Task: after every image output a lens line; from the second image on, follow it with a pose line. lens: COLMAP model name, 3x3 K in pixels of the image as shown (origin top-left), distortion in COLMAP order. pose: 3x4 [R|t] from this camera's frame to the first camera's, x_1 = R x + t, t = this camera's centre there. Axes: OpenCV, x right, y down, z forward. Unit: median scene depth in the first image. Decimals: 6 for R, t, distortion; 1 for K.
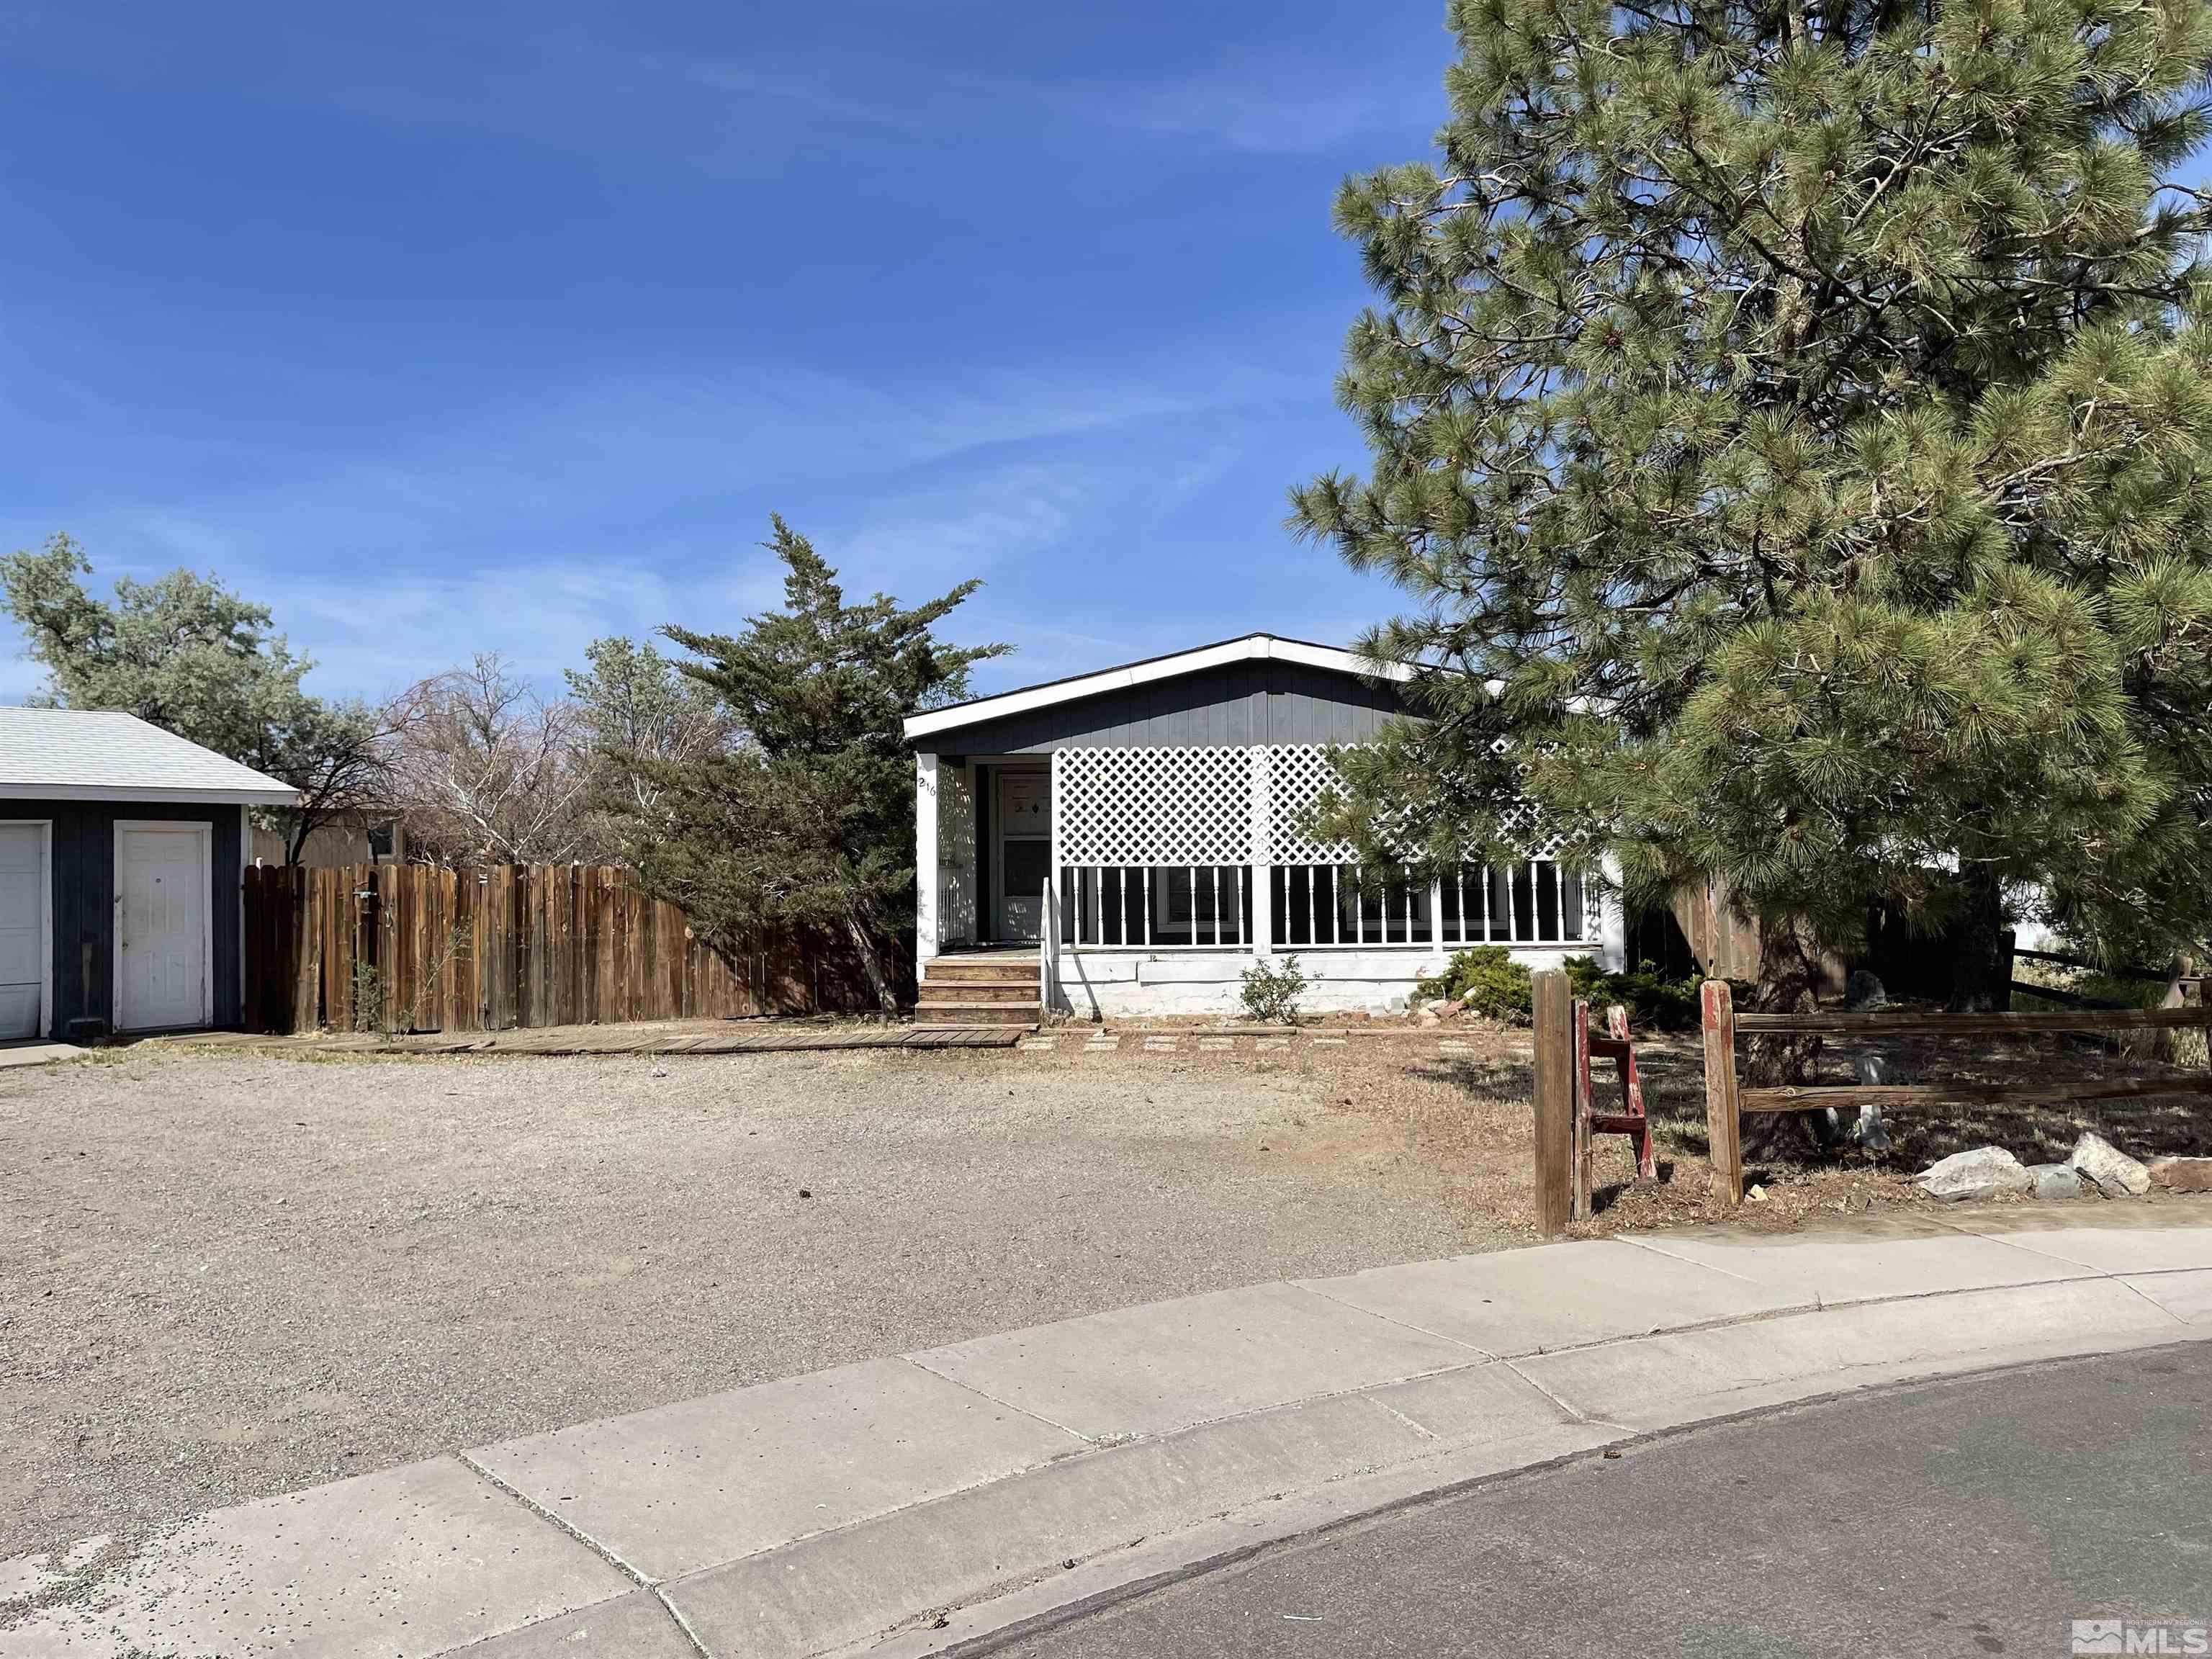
lens RADIAL K [[1665.3, 0, 1118.6], [0, 1665.3, 824.8], [0, 0, 1]] dist [0.093343, -0.124295]
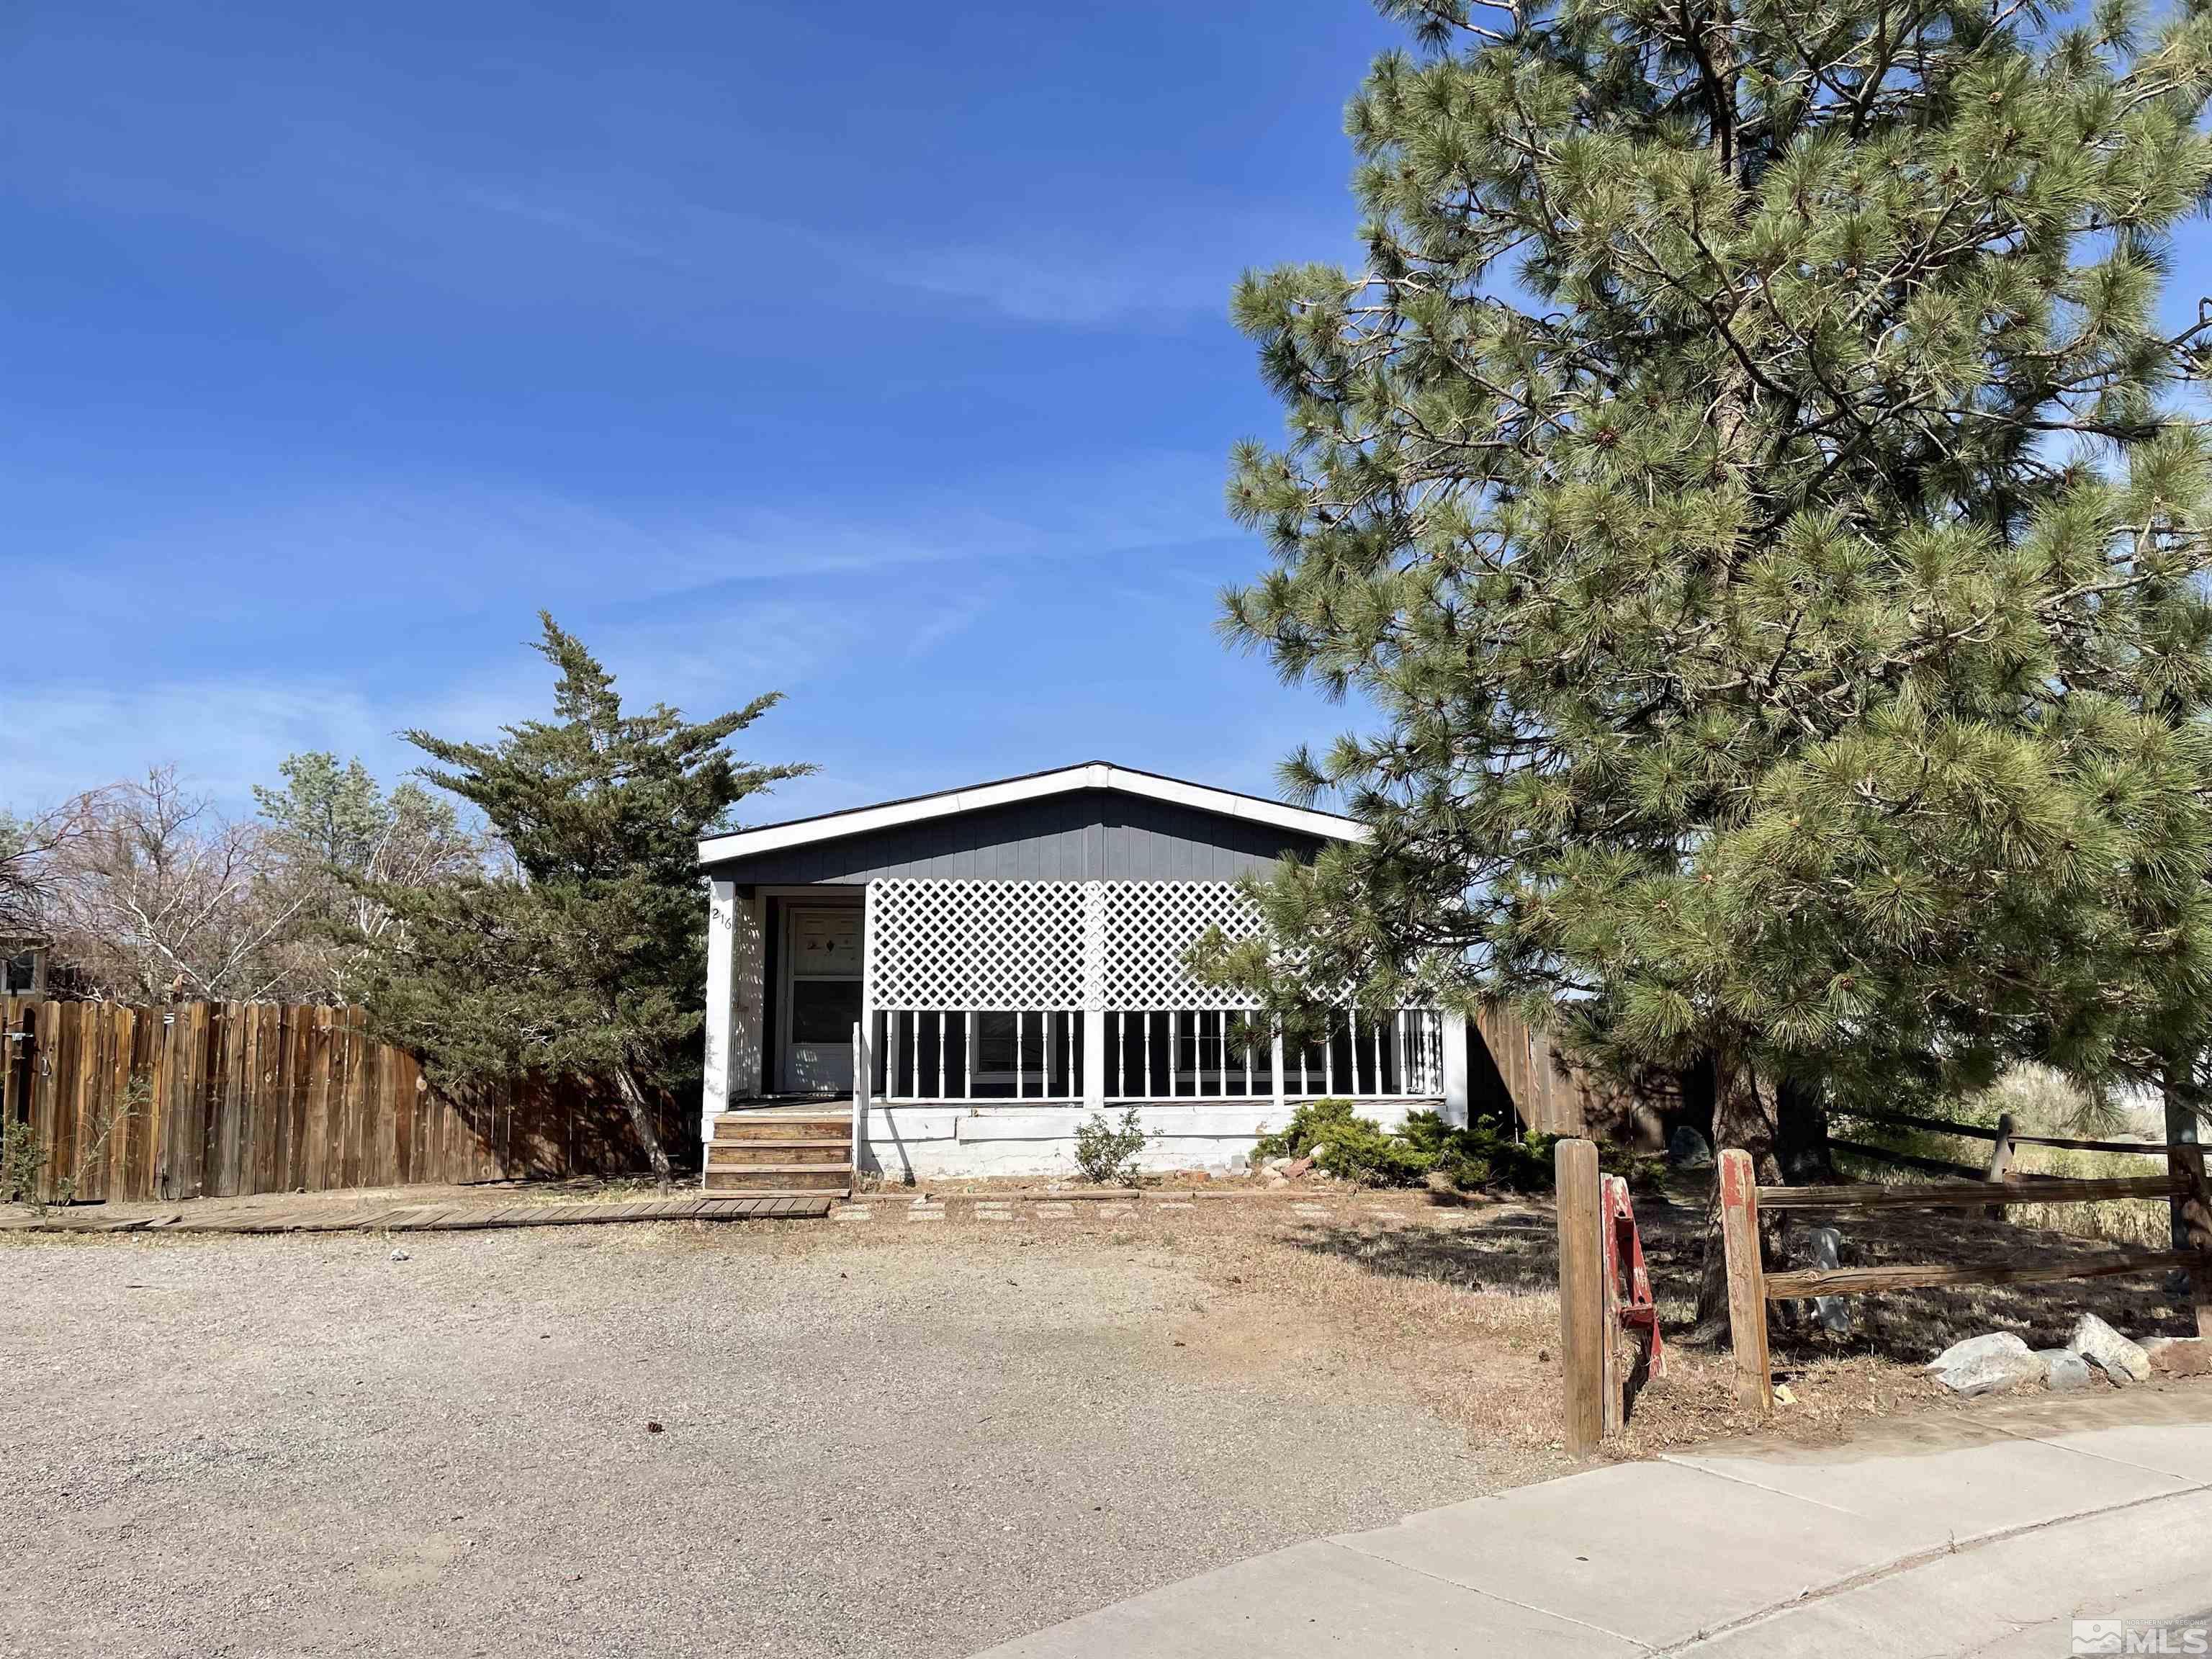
lens RADIAL K [[1665.3, 0, 1128.8], [0, 1665.3, 850.6], [0, 0, 1]] dist [0.093343, -0.124295]
pose [[0.985025, 0.027308, 0.170234, -0.055727], [-0.015096, 0.997245, -0.072625, 0.002504], [-0.171748, 0.068968, 0.982724, 0.084520]]
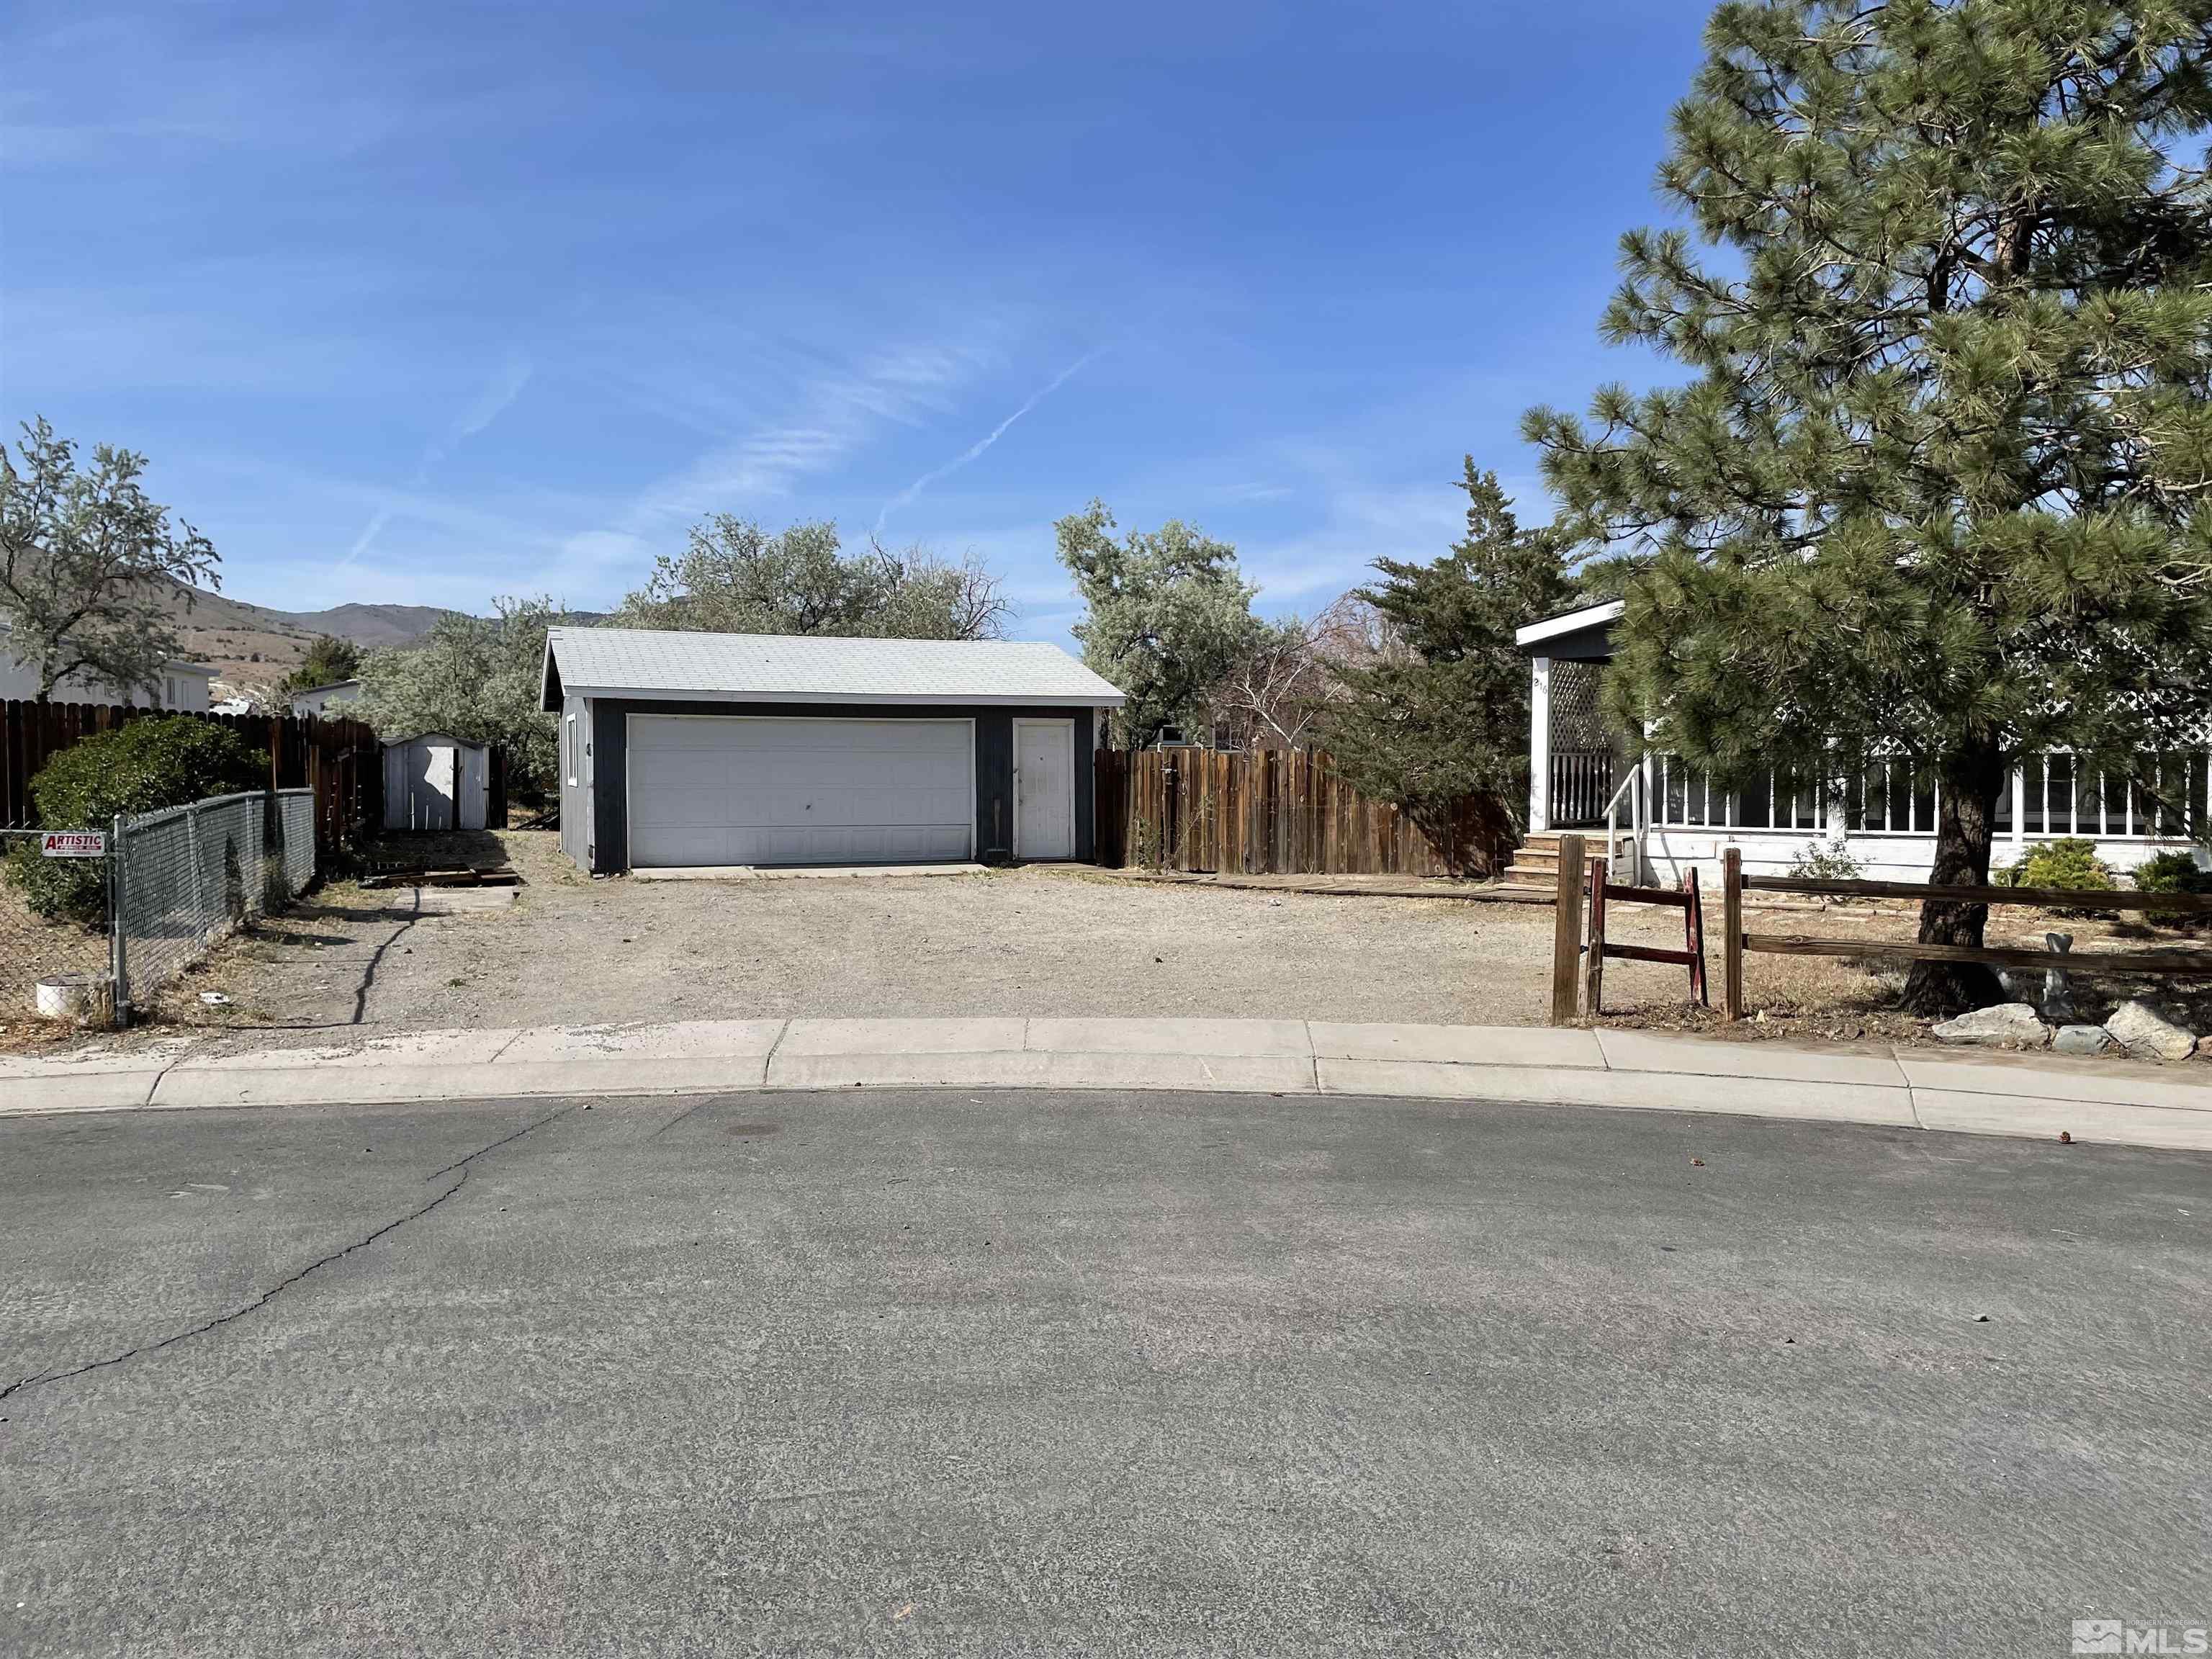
lens RADIAL K [[1665.3, 0, 1130.2], [0, 1665.3, 838.1], [0, 0, 1]] dist [0.093343, -0.124295]
pose [[0.815632, 0.038270, -0.577304, 0.346884], [0.005805, 0.997218, 0.074308, -0.005829], [0.578542, -0.063959, 0.813141, -0.143277]]
